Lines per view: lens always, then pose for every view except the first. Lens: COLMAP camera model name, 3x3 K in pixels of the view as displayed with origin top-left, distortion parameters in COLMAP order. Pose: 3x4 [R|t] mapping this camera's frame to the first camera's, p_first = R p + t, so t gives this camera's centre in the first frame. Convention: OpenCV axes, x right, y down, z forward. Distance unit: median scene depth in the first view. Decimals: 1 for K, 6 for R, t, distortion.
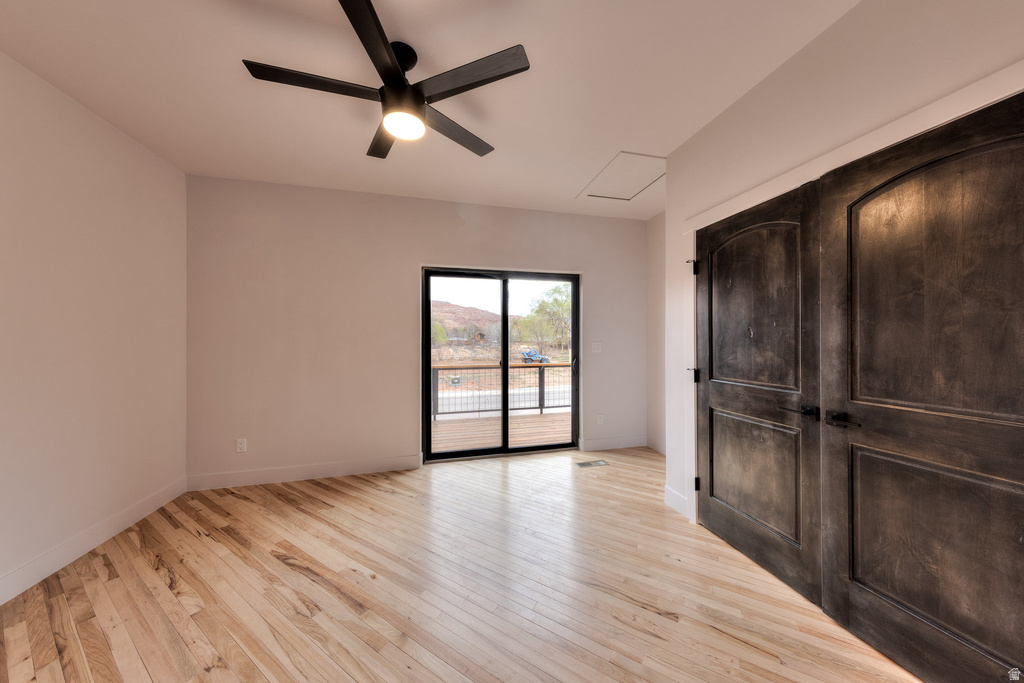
lens RADIAL K [[319.3, 0, 514.3], [0, 319.3, 339.0], [0, 0, 1]] dist [0.000009, -0.000045]
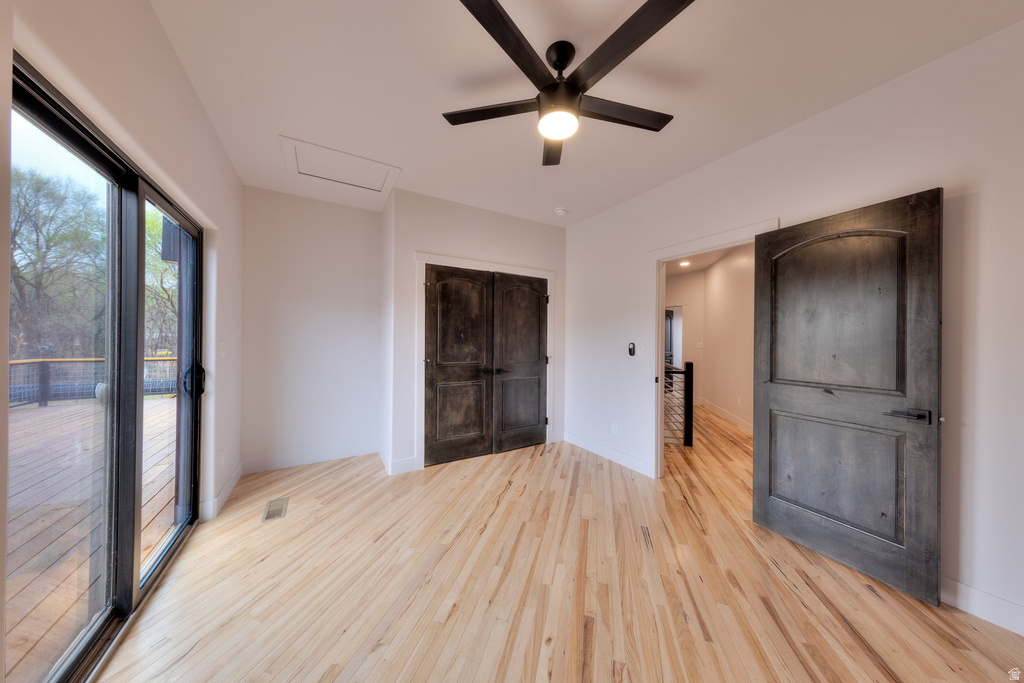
lens RADIAL K [[319.3, 0, 514.3], [0, 319.3, 339.0], [0, 0, 1]] dist [0.000009, -0.000045]
pose [[-0.291399, 0.001364, 0.956601, -1.247052], [-0.010169, 0.999938, -0.004524, 0.001700], [-0.956548, -0.011046, -0.291367, 1.405010]]
